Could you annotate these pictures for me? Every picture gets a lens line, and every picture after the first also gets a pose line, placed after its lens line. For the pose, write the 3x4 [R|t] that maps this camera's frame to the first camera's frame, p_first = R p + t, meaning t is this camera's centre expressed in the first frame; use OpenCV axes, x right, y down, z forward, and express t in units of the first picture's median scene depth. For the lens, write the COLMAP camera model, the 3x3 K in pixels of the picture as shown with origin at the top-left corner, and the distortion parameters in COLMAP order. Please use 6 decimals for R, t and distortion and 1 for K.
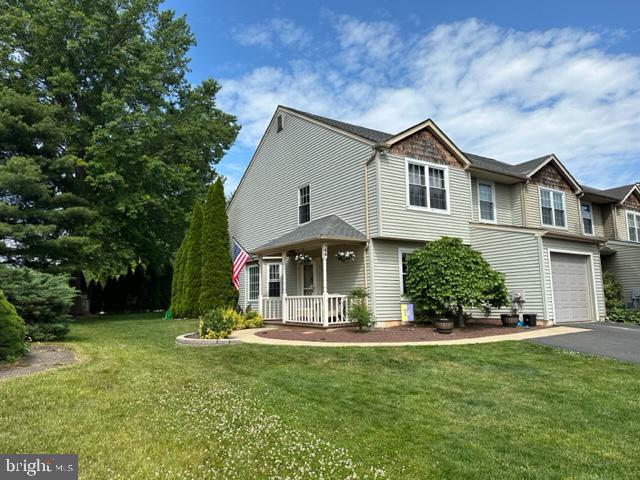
lens RADIAL K [[452.5, 0, 319.1], [0, 452.5, 241.7], [0, 0, 1]] dist [0.007496, -0.007441]
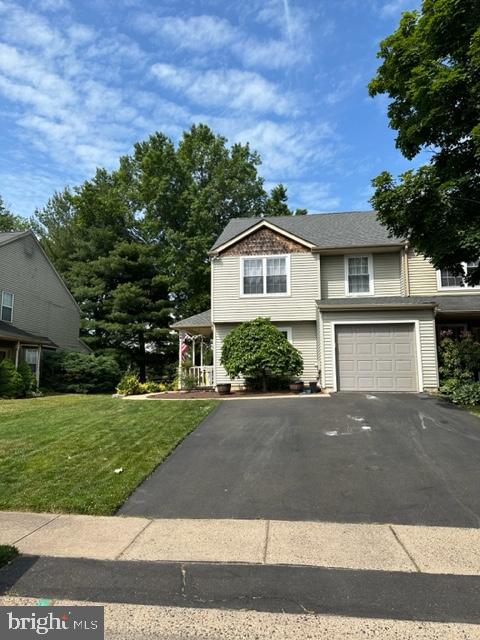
lens RADIAL K [[452.5, 0, 239.6], [0, 452.5, 319.1], [0, 0, 1]] dist [0.007496, -0.007441]
pose [[0.771919, -0.074981, -0.631283, 0.934530], [0.084631, 0.996302, -0.014851, 0.005502], [0.630062, -0.041962, 0.775410, 0.017307]]
